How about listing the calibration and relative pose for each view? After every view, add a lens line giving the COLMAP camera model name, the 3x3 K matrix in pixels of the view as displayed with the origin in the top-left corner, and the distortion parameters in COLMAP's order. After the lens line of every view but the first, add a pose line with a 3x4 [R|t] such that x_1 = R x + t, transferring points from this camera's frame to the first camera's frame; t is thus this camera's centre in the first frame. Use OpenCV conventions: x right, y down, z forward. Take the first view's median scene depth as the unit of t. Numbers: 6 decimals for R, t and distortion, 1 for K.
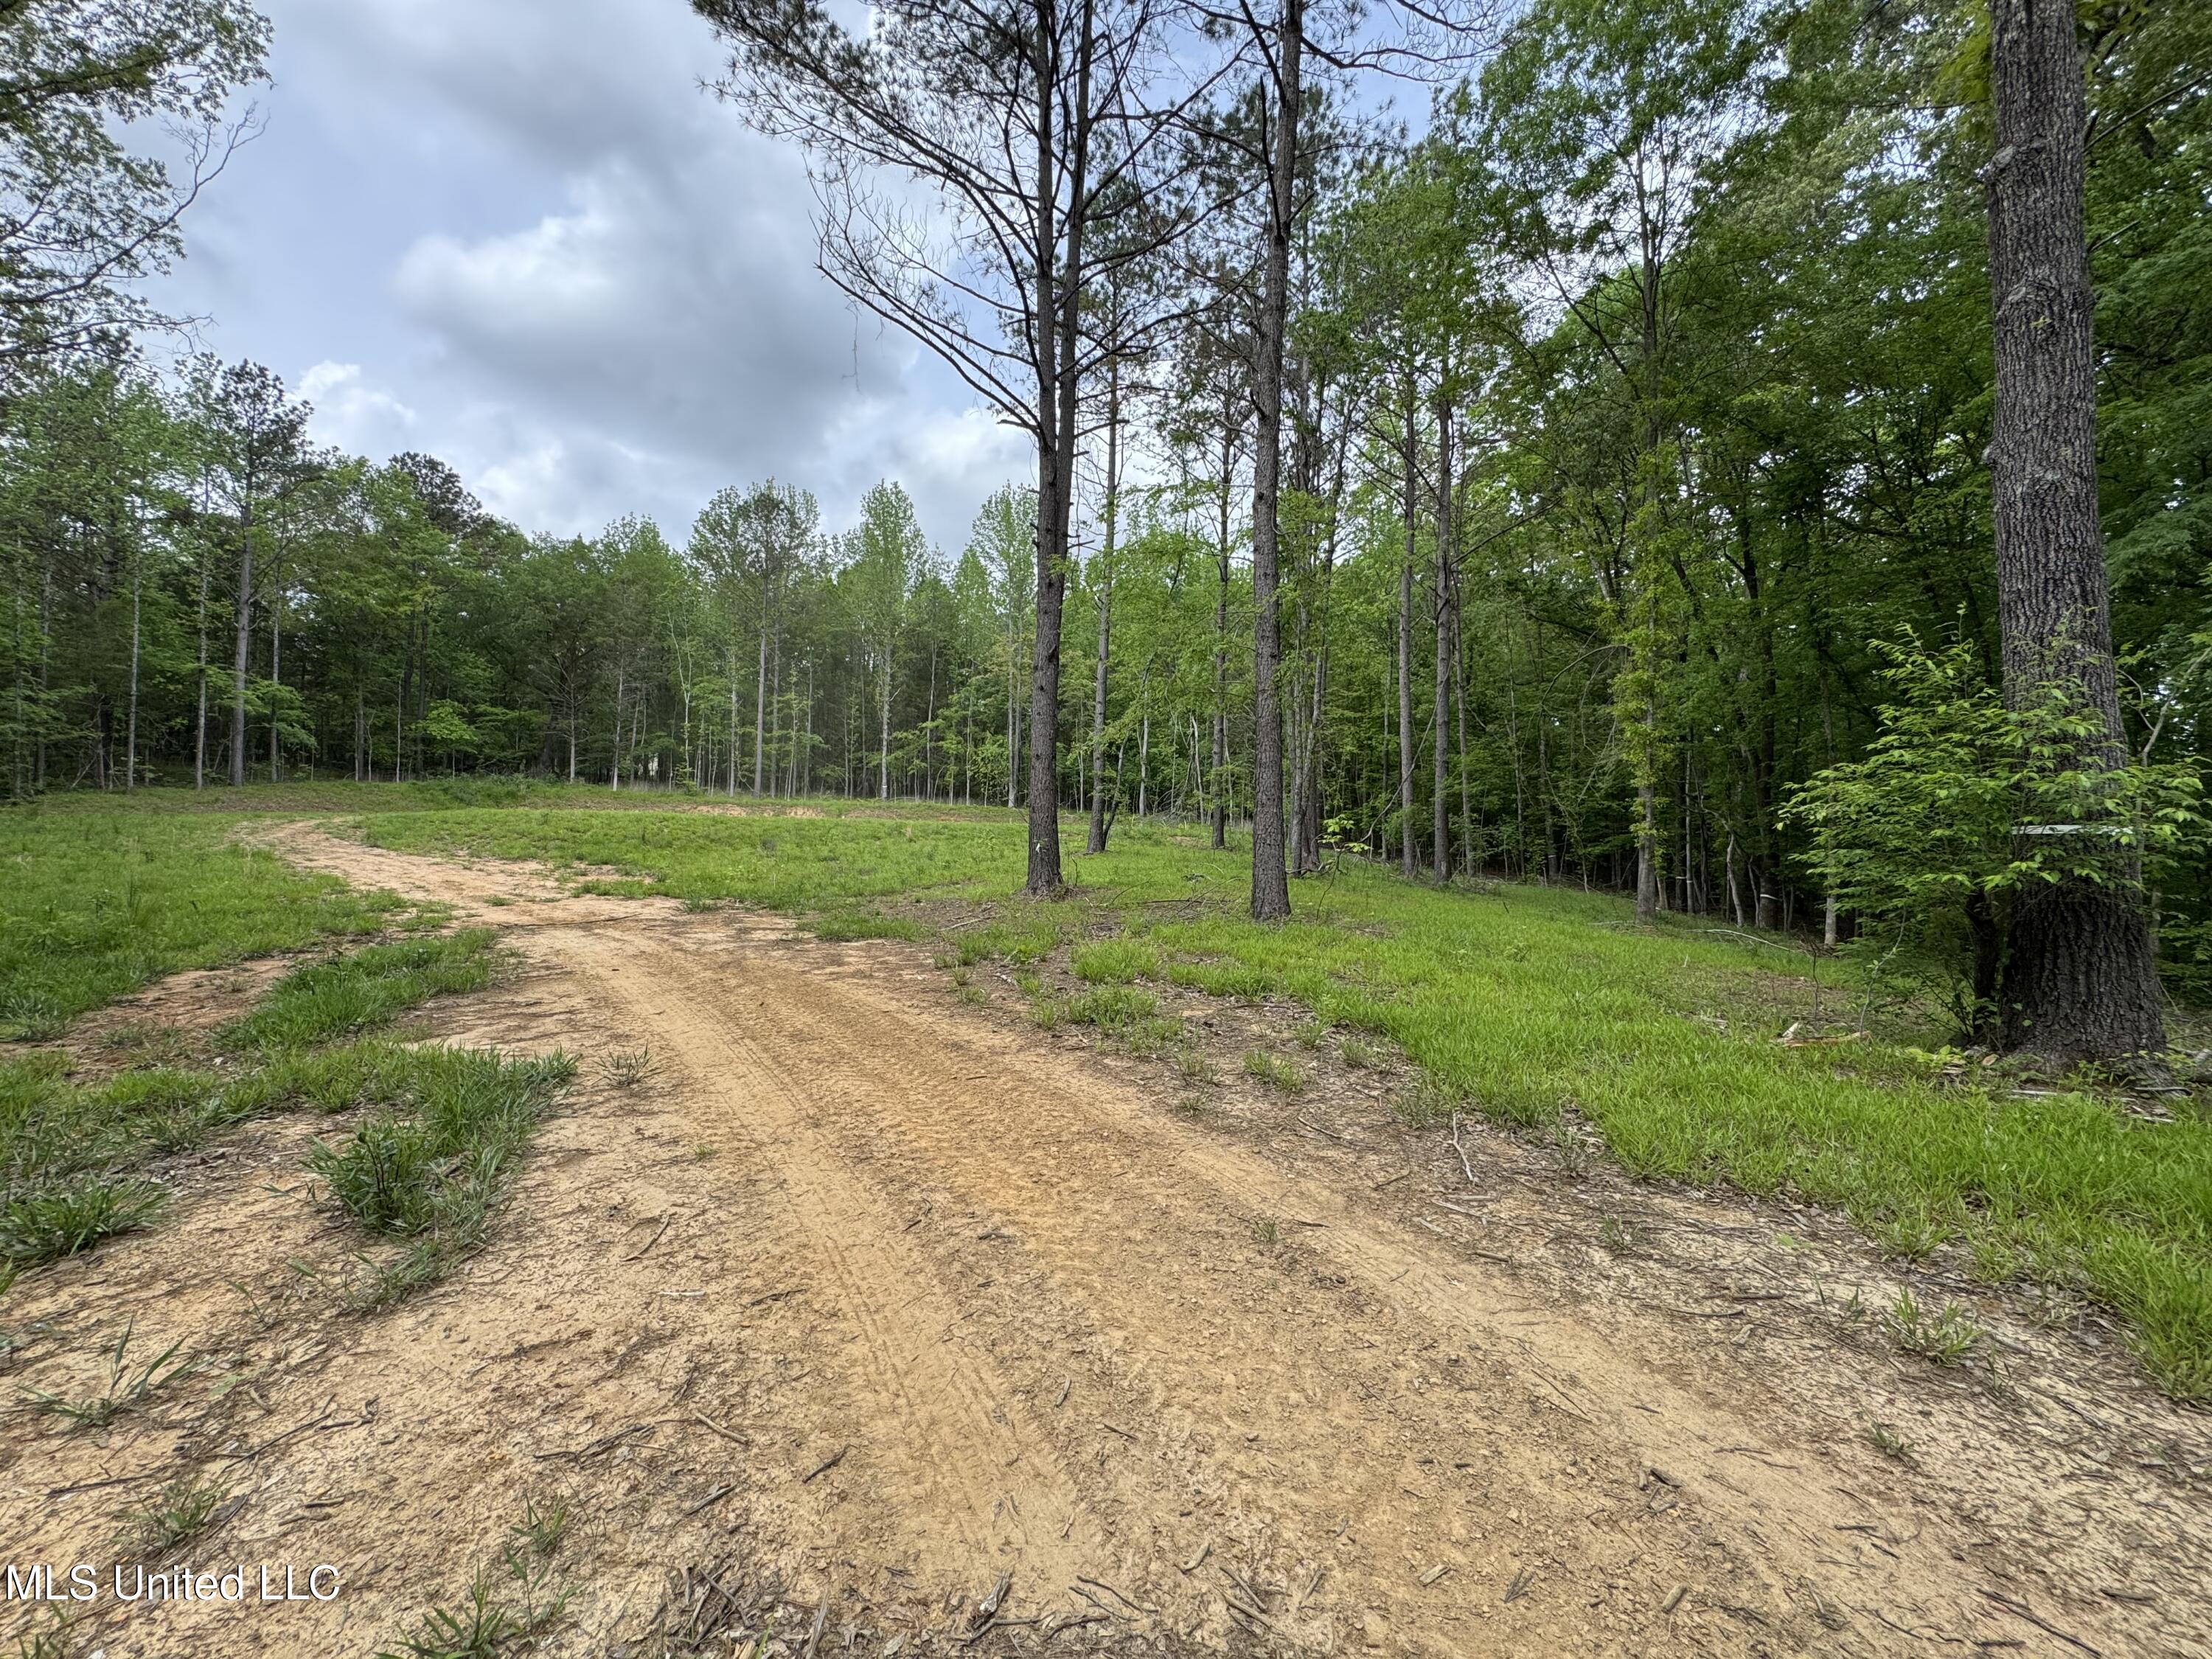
lens RADIAL K [[881.5, 0, 1103.1], [0, 881.5, 828.1], [0, 0, 1]] dist [-0.002595, 0.000099]
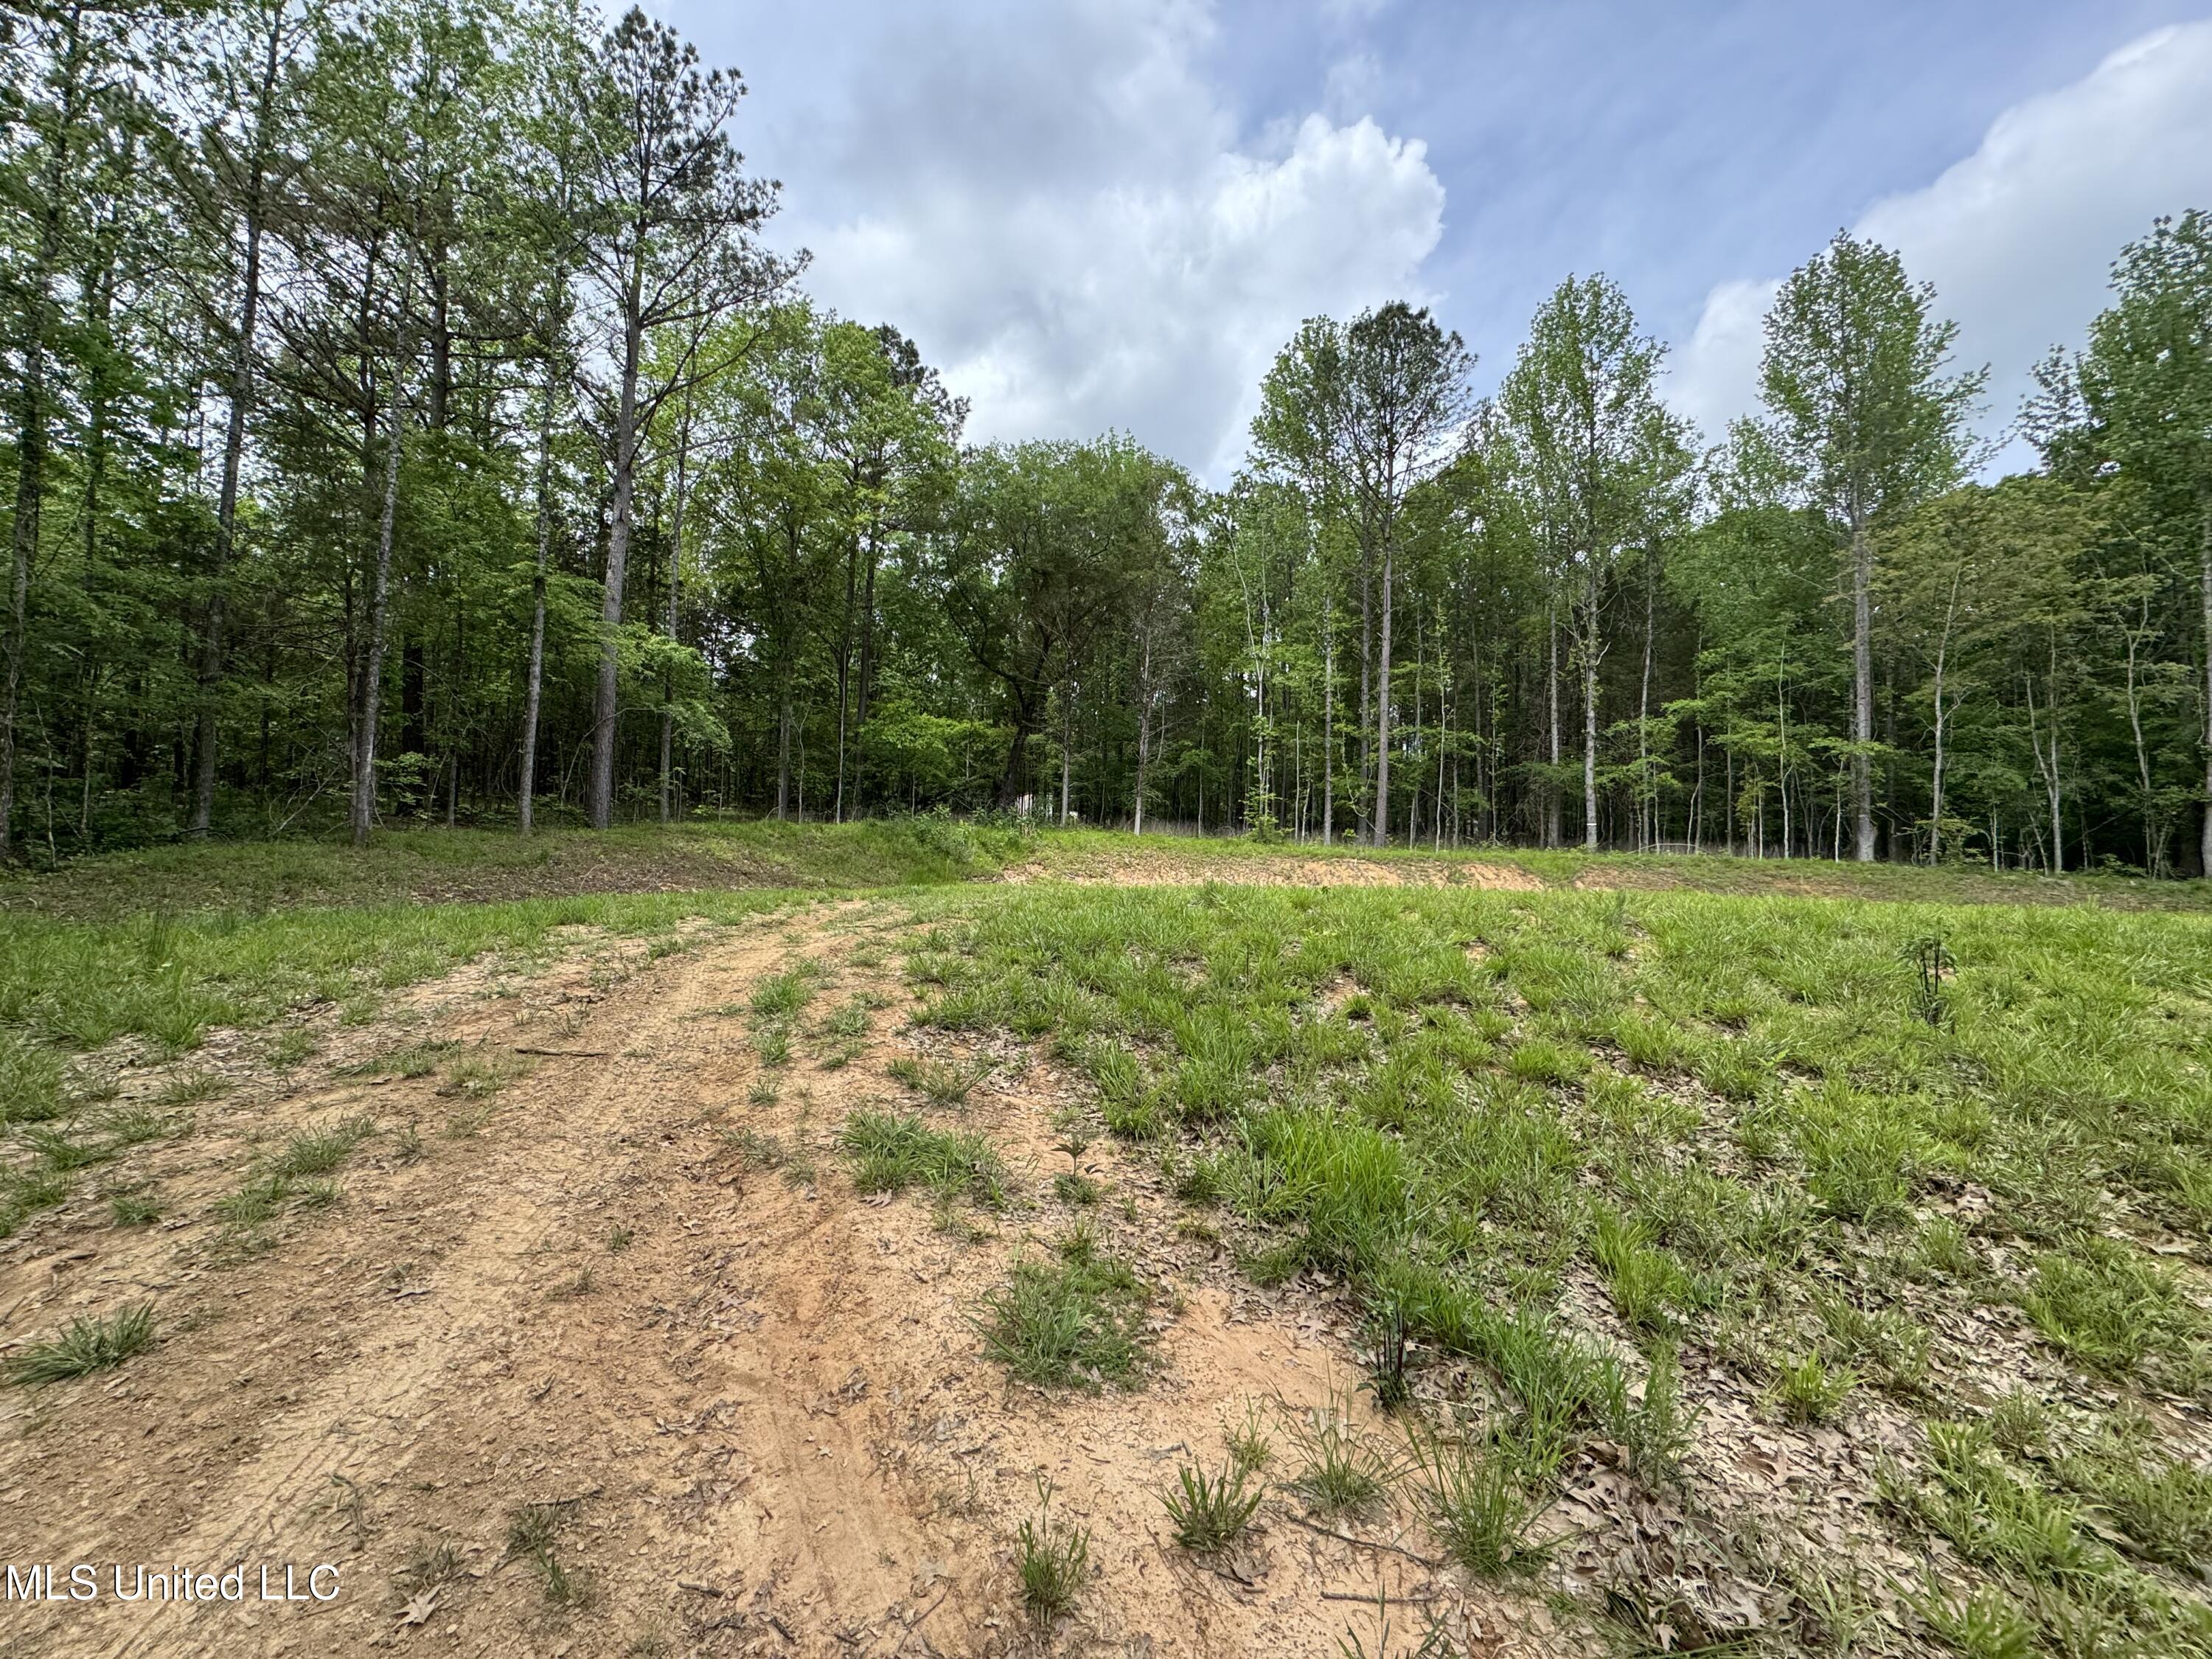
lens RADIAL K [[881.5, 0, 1103.1], [0, 881.5, 828.1], [0, 0, 1]] dist [-0.002595, 0.000099]
pose [[0.950096, -0.007948, -0.311856, -0.575172], [-0.008020, 0.998723, -0.049884, -0.026575], [0.311854, 0.049896, 0.948819, 0.632746]]
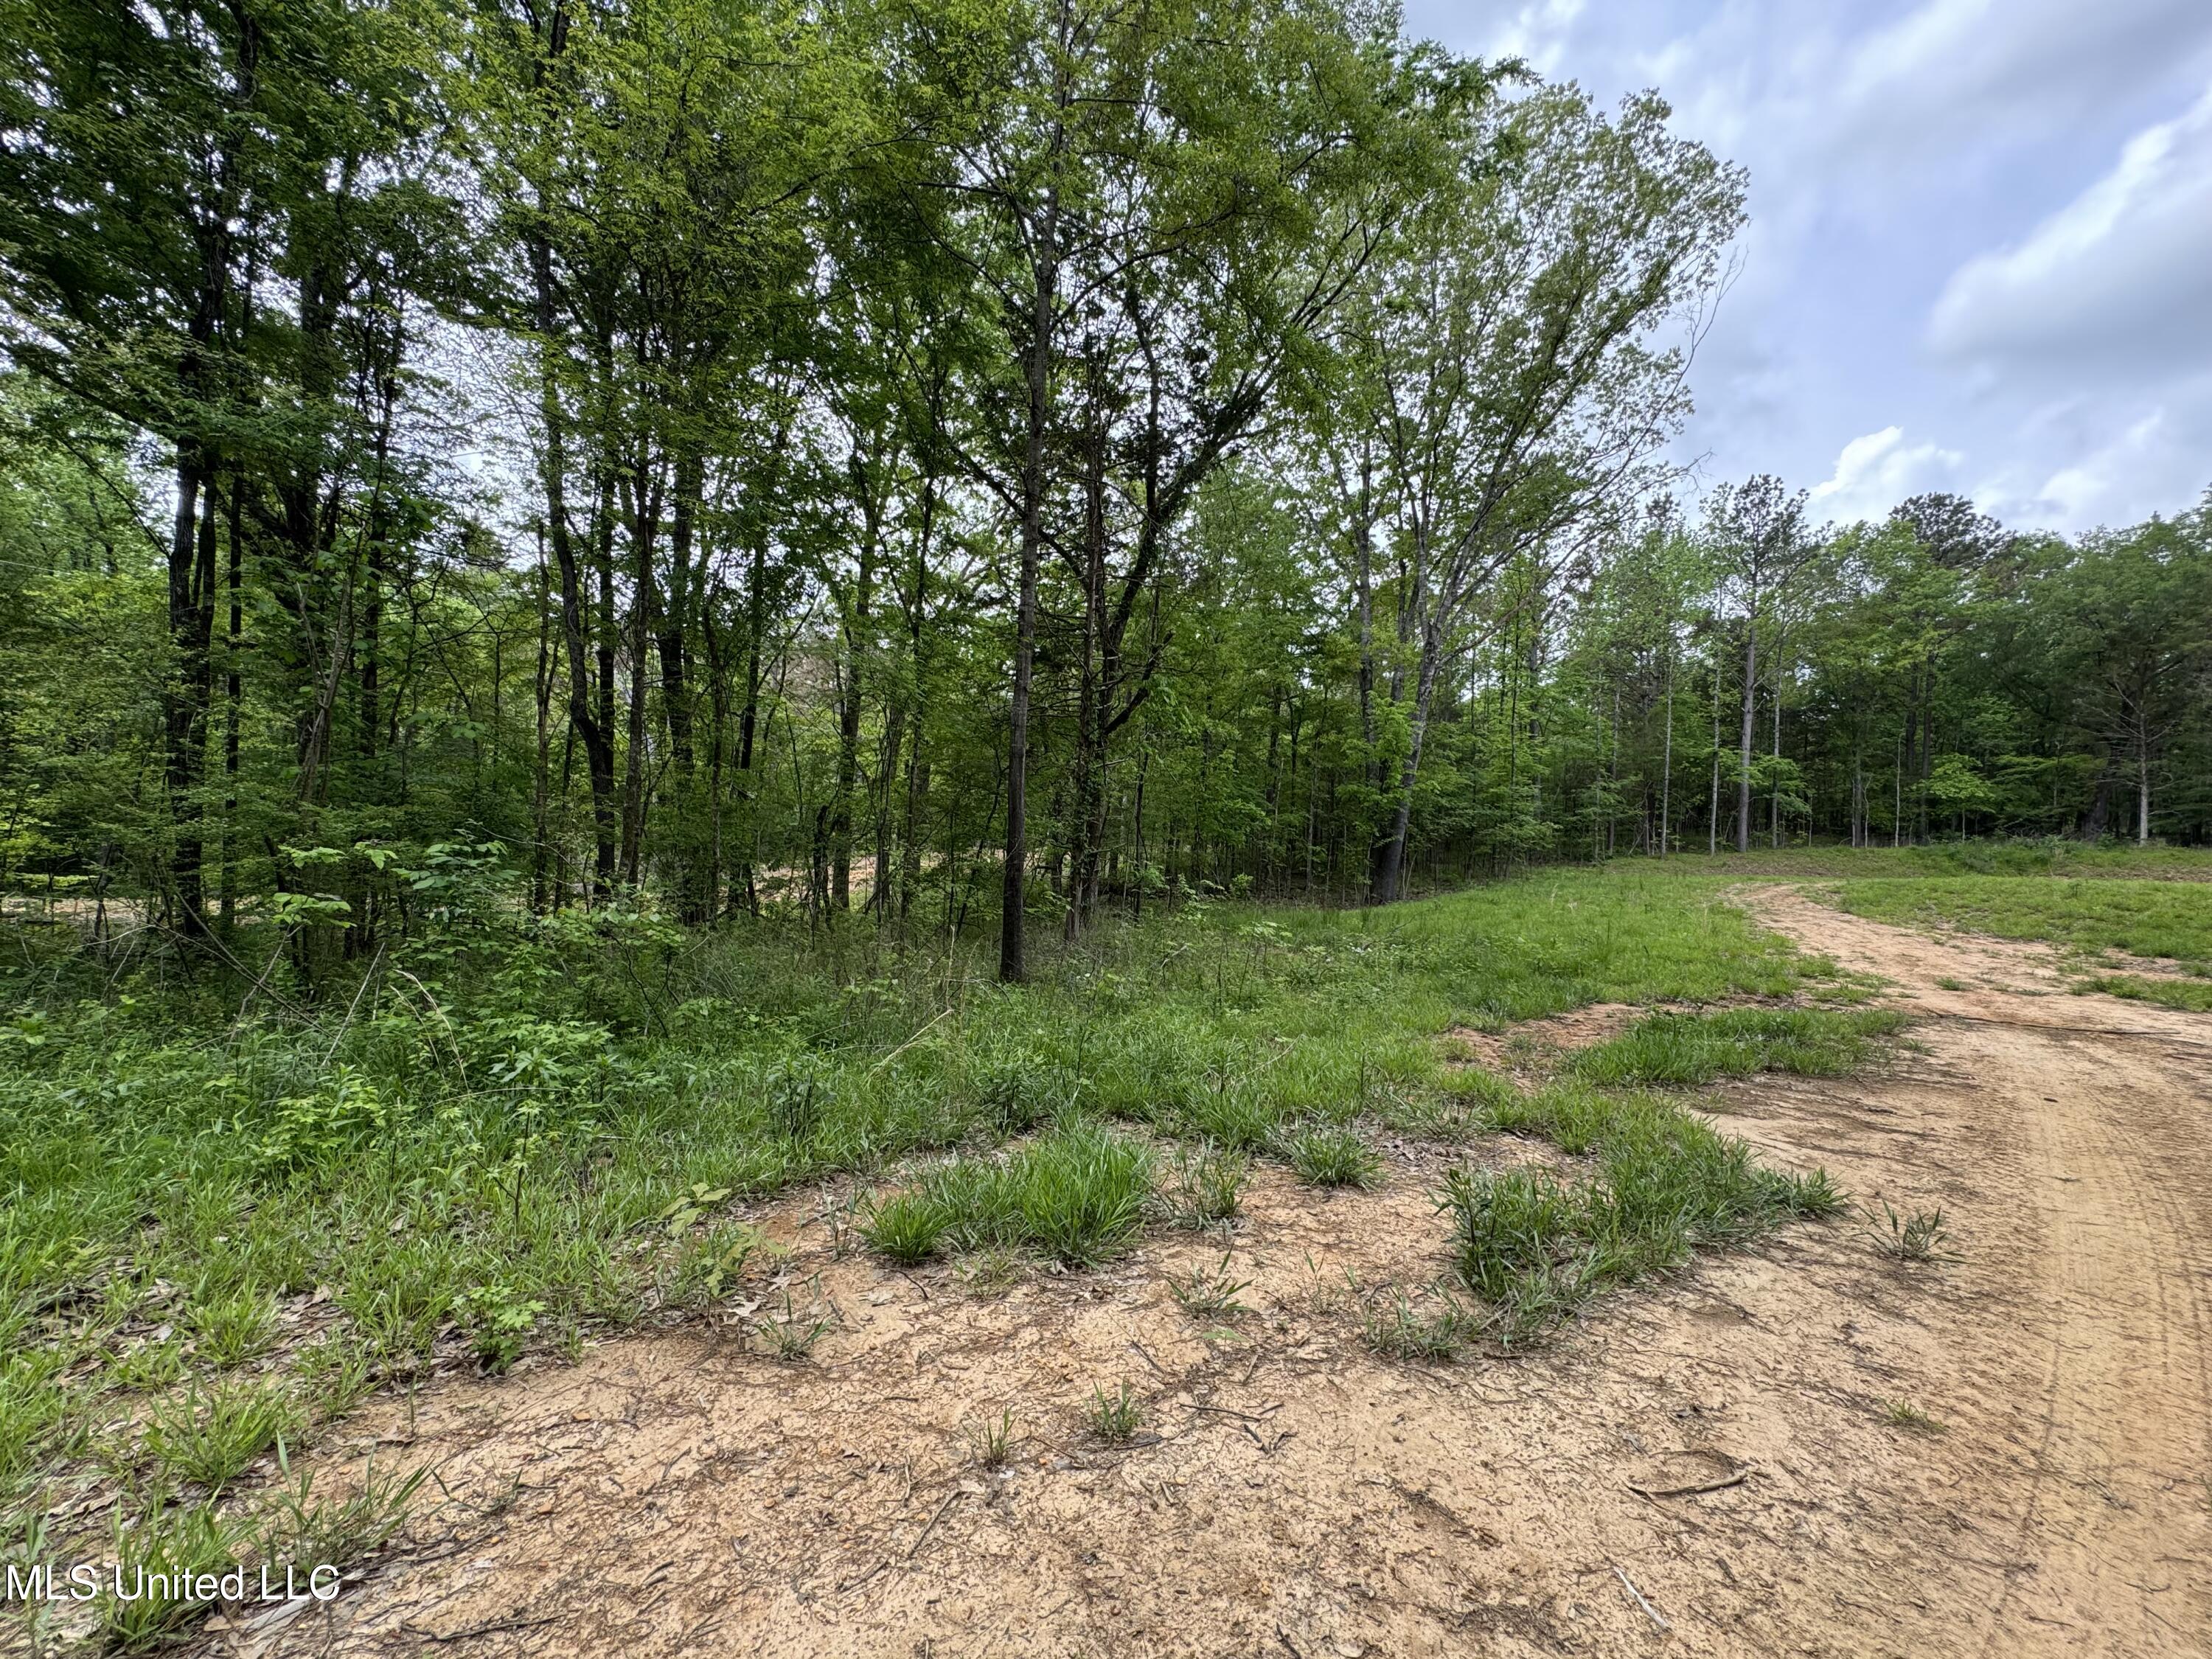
lens RADIAL K [[881.5, 0, 1103.1], [0, 881.5, 828.1], [0, 0, 1]] dist [-0.002595, 0.000099]
pose [[0.144324, -0.034584, -0.988926, 0.007611], [-0.041963, 0.998276, -0.041035, 0.001571], [0.988640, 0.047421, 0.142624, 0.036279]]
